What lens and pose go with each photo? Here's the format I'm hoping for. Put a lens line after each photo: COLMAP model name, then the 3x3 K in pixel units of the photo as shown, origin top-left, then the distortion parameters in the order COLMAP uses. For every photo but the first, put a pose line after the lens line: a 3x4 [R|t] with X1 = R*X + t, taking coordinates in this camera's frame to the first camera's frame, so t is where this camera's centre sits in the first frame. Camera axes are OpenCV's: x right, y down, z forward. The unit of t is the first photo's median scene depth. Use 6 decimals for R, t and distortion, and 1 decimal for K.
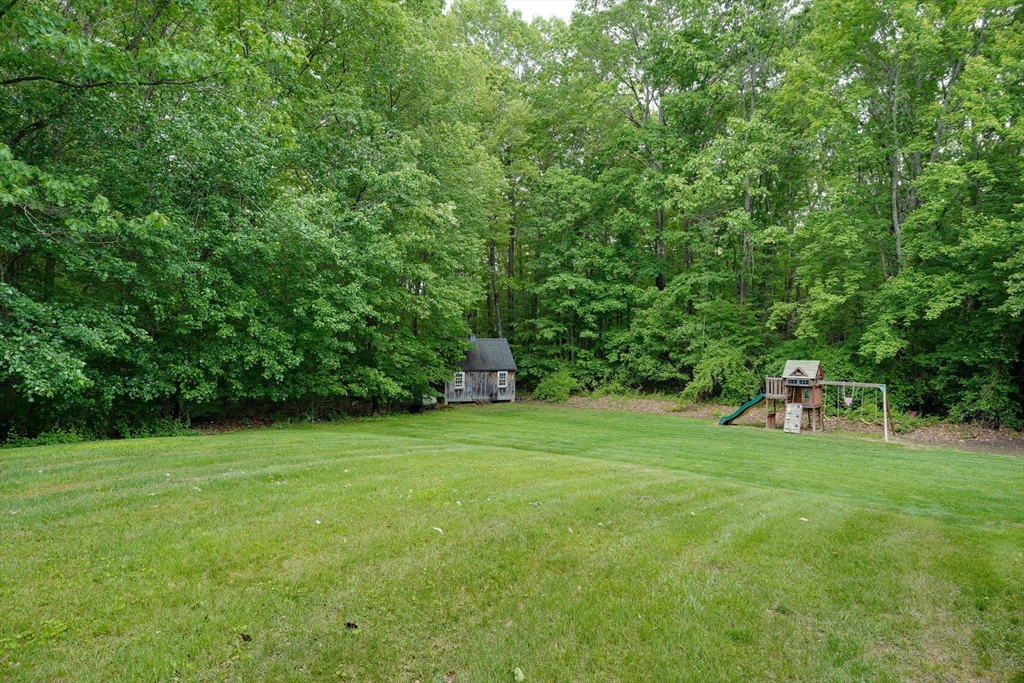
lens RADIAL K [[561.3, 0, 513.3], [0, 561.3, 338.3], [0, 0, 1]] dist [-0.022614, 0.000634]
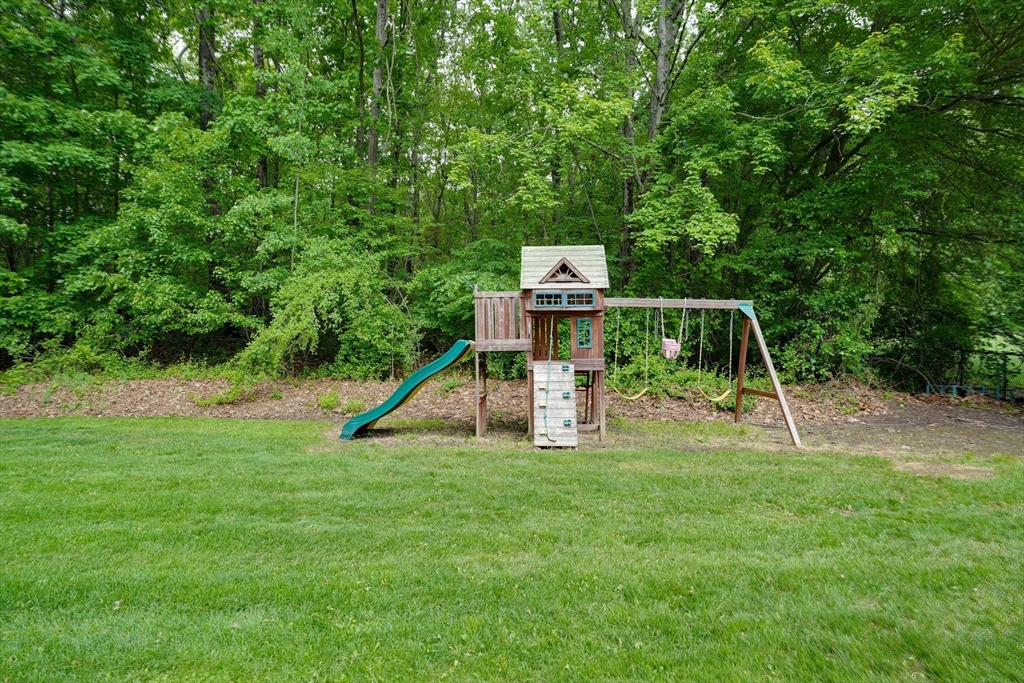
lens RADIAL K [[561.3, 0, 513.3], [0, 561.3, 338.3], [0, 0, 1]] dist [-0.022614, 0.000634]
pose [[0.772120, -0.026301, 0.634932, 0.195070], [-0.000677, 0.999109, 0.042210, 0.066187], [-0.635476, -0.033021, 0.771414, 0.561588]]
